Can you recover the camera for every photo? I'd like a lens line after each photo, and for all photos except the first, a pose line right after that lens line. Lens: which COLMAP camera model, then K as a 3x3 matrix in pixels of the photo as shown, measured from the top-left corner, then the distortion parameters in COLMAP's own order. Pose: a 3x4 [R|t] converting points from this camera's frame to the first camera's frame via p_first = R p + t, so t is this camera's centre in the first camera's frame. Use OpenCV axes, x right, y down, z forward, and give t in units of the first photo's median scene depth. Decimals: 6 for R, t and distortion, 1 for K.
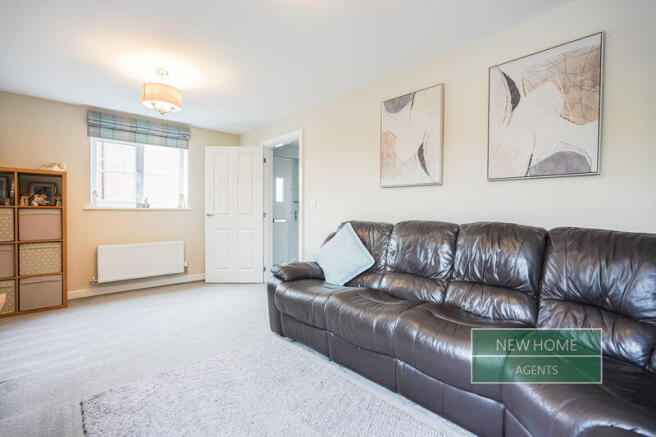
lens RADIAL K [[315.3, 0, 330.0], [0, 315.3, 214.7], [0, 0, 1]] dist [-0.000685, 0.000090]
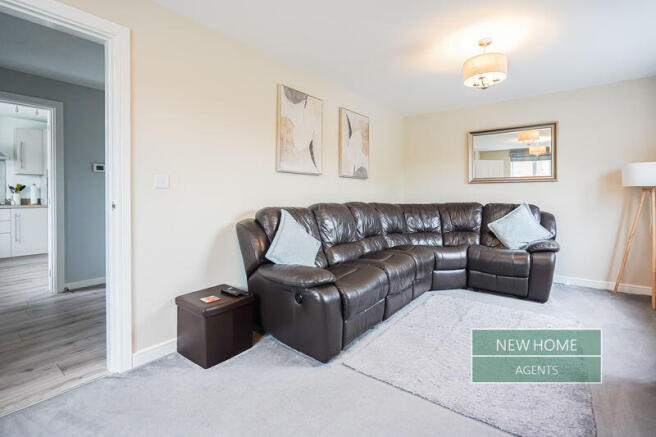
lens RADIAL K [[308.9, 0, 329.6], [0, 308.9, 195.7], [0, 0, 1]] dist [-0.000656, 0.000054]
pose [[-0.168330, -0.003444, 0.985725, -0.884814], [0.015053, 0.999868, 0.006064, -0.017560], [-0.985616, 0.015859, -0.168256, 1.121091]]
